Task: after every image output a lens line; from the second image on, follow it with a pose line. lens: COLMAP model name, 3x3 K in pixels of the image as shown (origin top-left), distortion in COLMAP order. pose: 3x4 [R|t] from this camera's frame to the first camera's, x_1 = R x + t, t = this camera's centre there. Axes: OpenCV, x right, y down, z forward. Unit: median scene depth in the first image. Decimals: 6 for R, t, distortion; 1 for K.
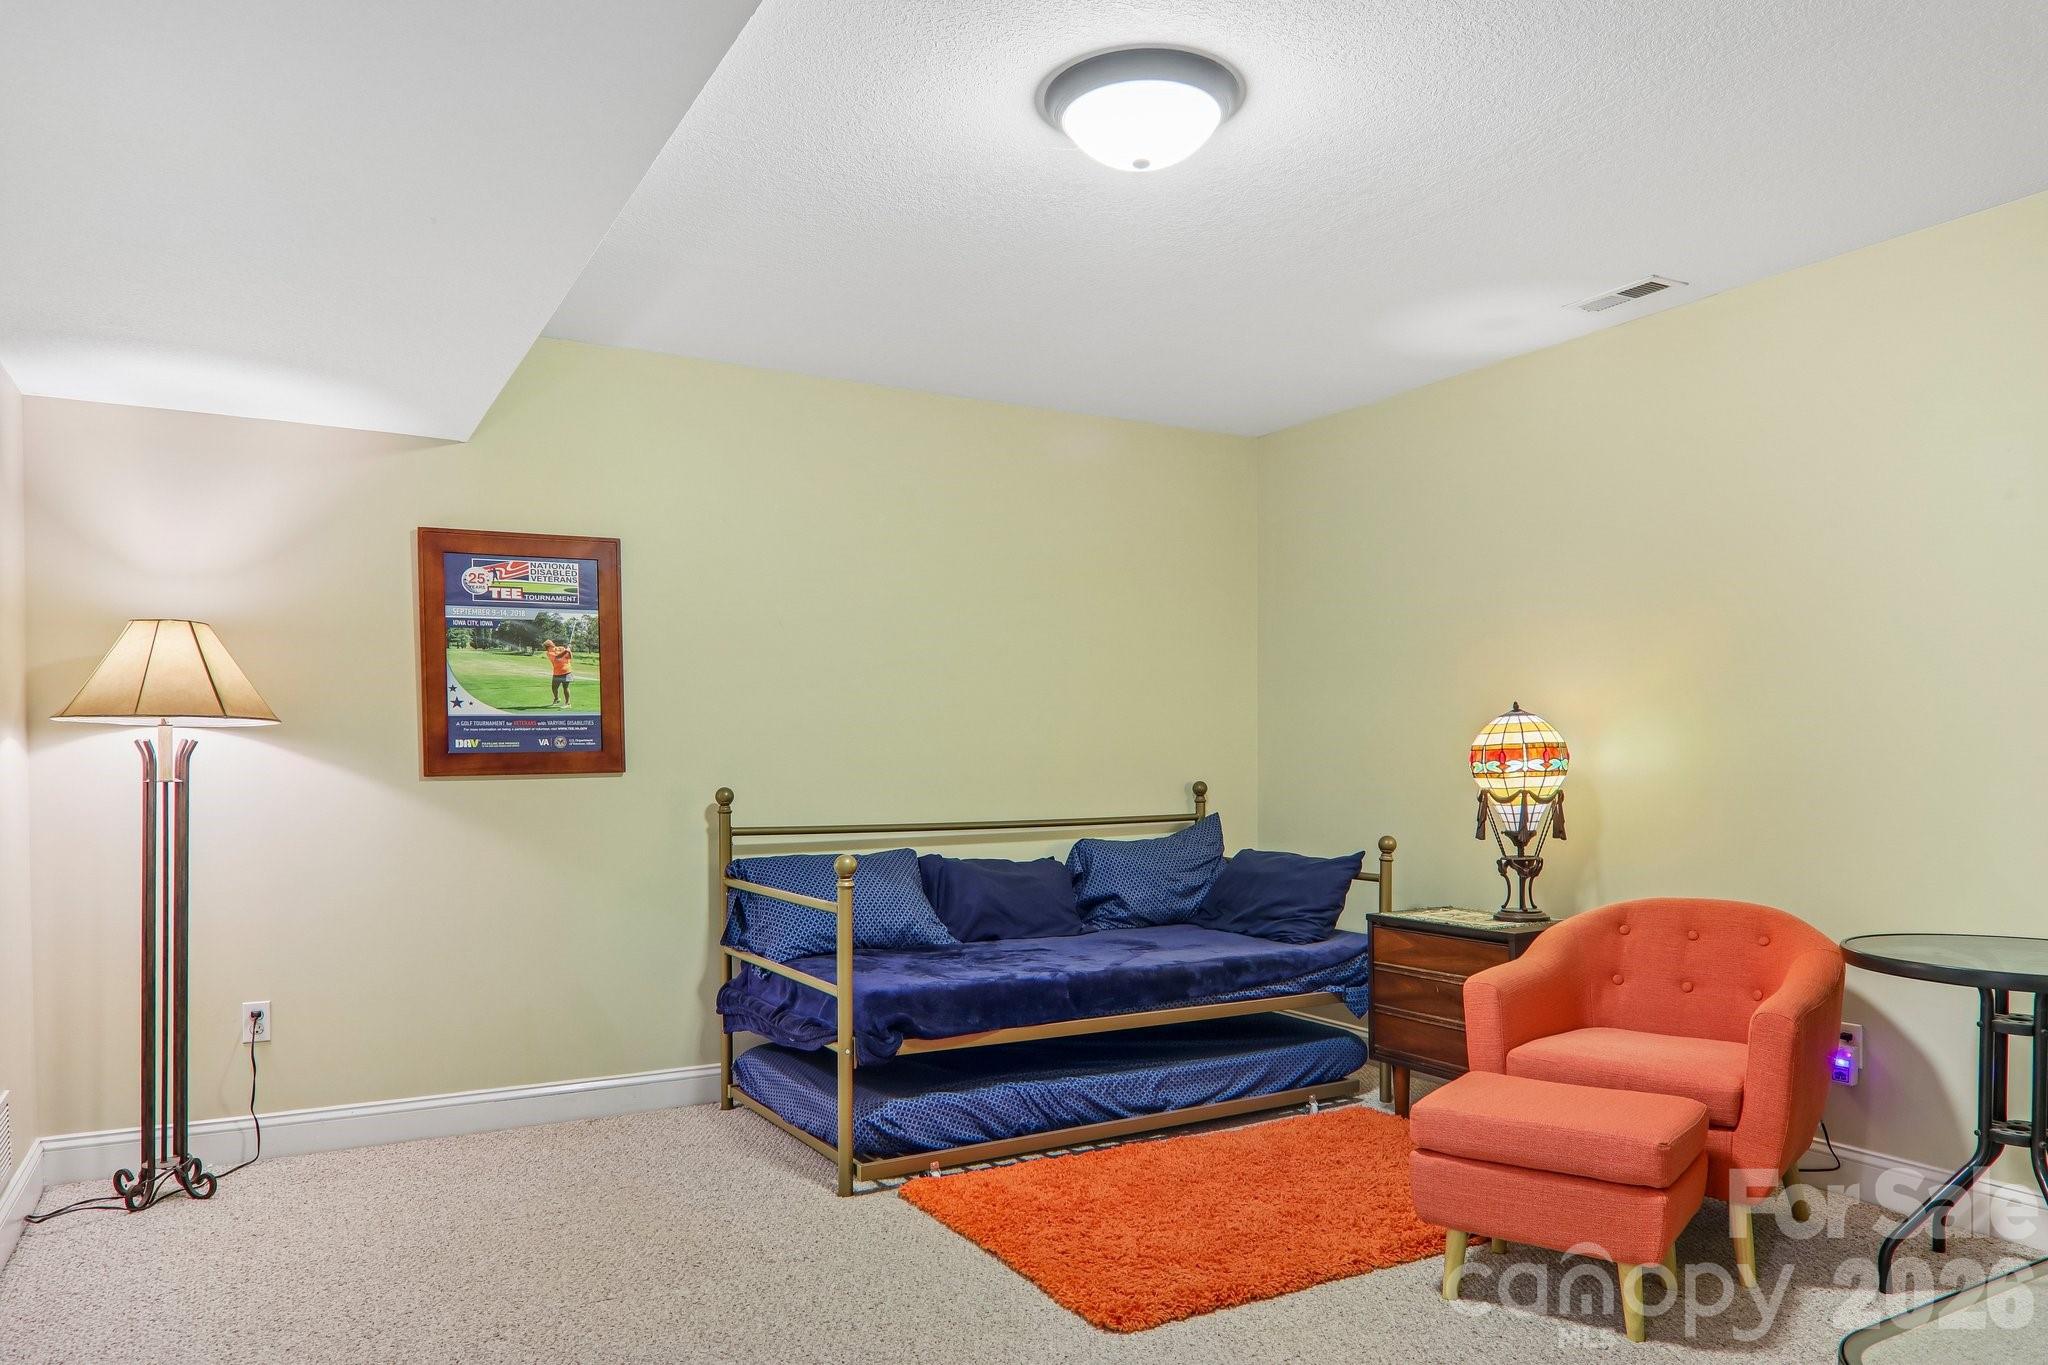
lens RADIAL K [[1358.1, 0, 1023.5], [0, 1358.1, 779.1], [0, 0, 1]] dist [0.001188, -0.002309]
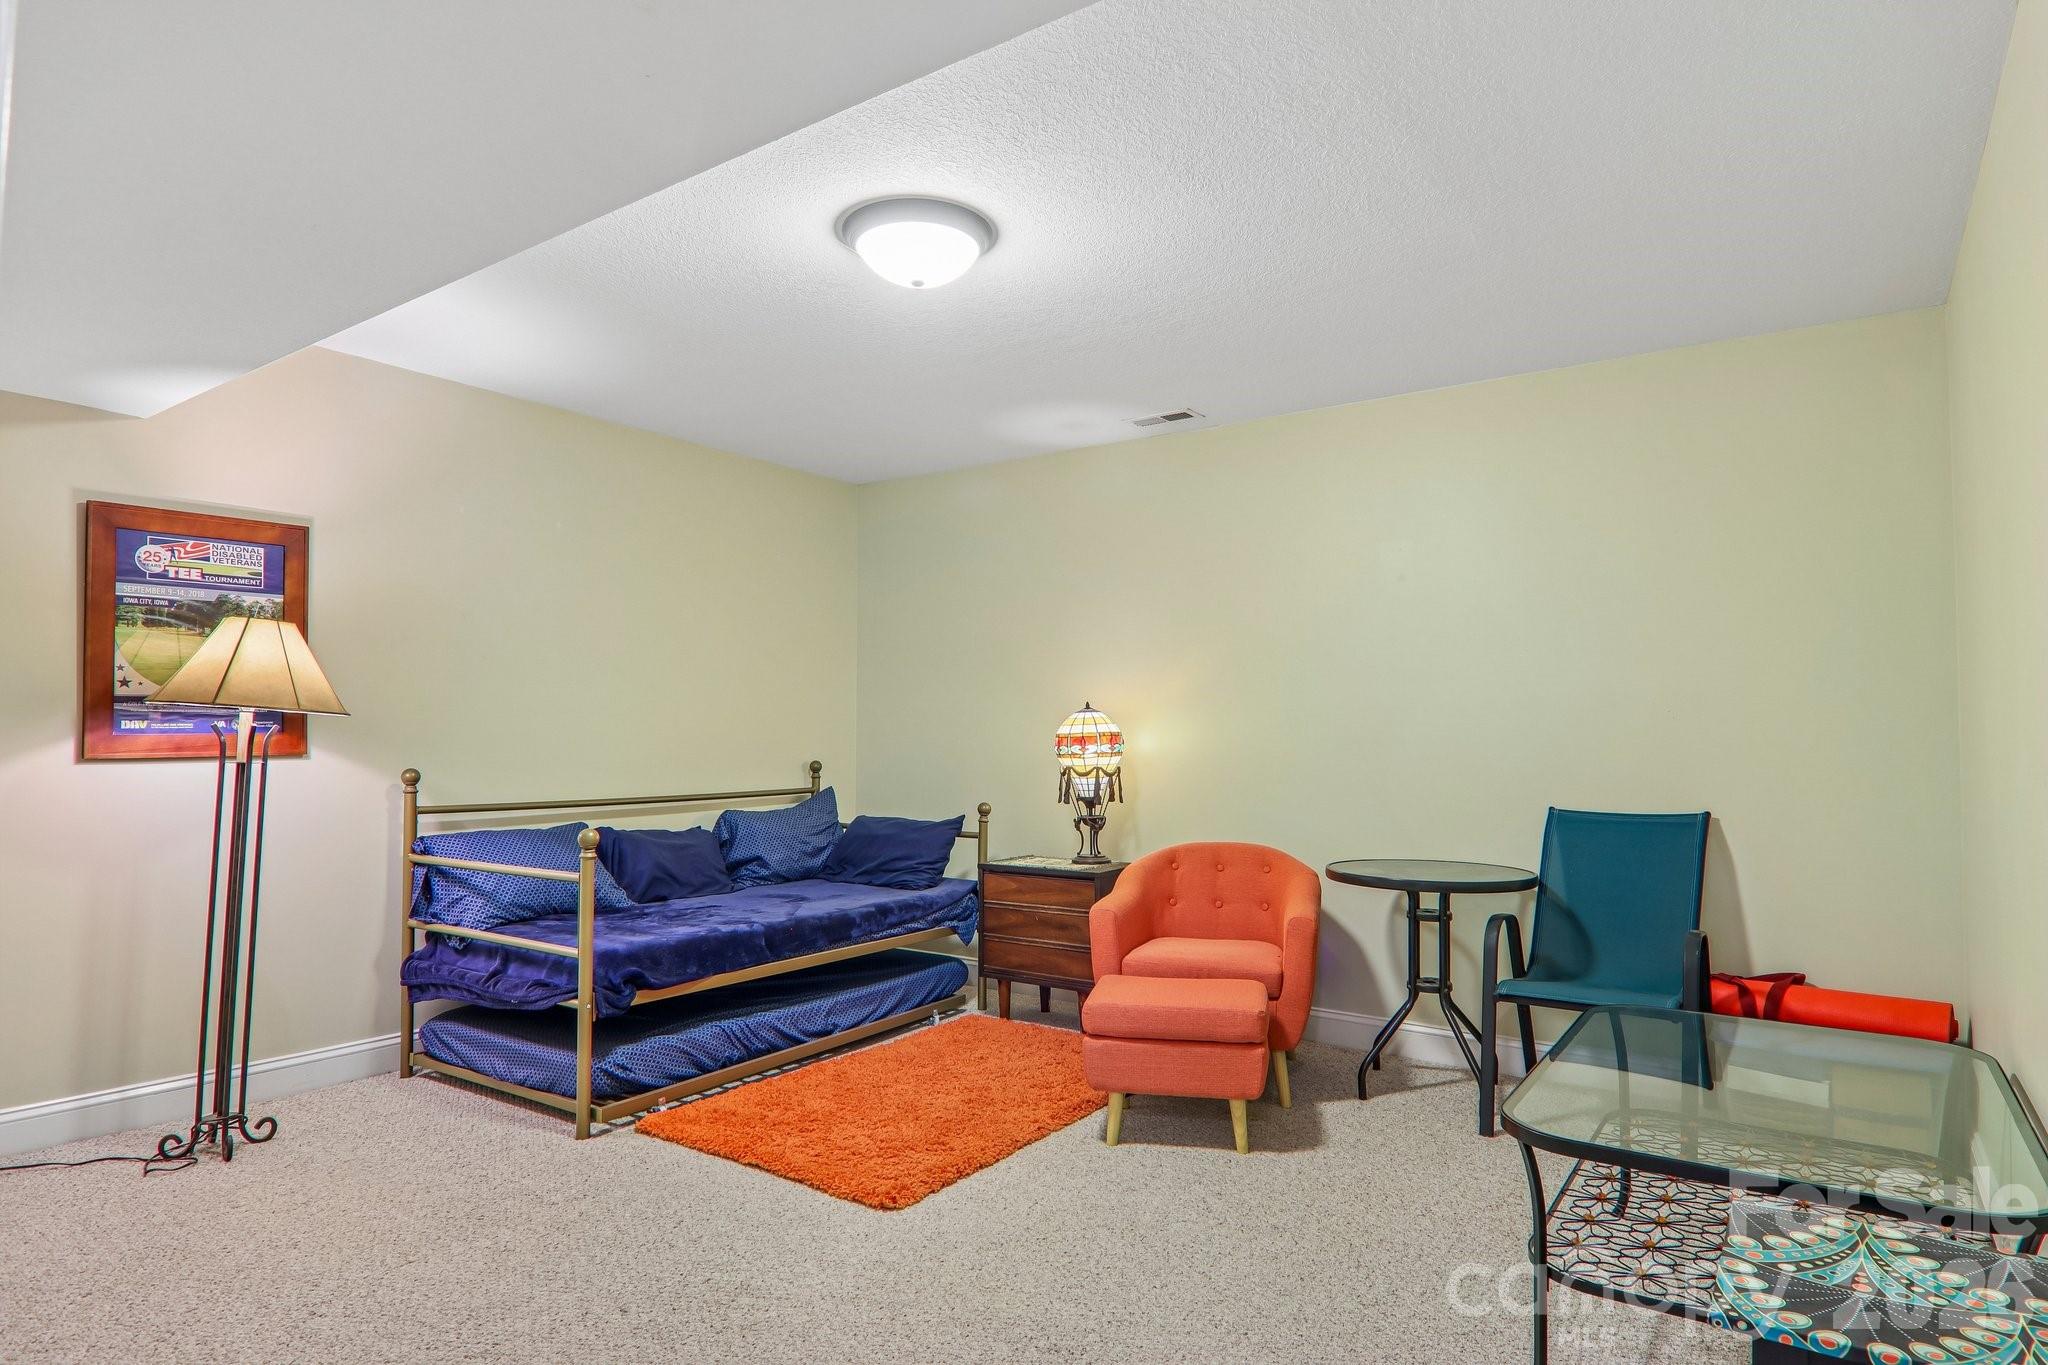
lens RADIAL K [[1135.4, 0, 1023.6], [0, 1135.4, 703.8], [0, 0, 1]] dist [0.001378, -0.018554]
pose [[0.905022, 0.017822, 0.424992, -0.178624], [0.002029, 0.998930, -0.046211, -0.002469], [-0.425361, 0.042684, 0.904017, -0.000545]]
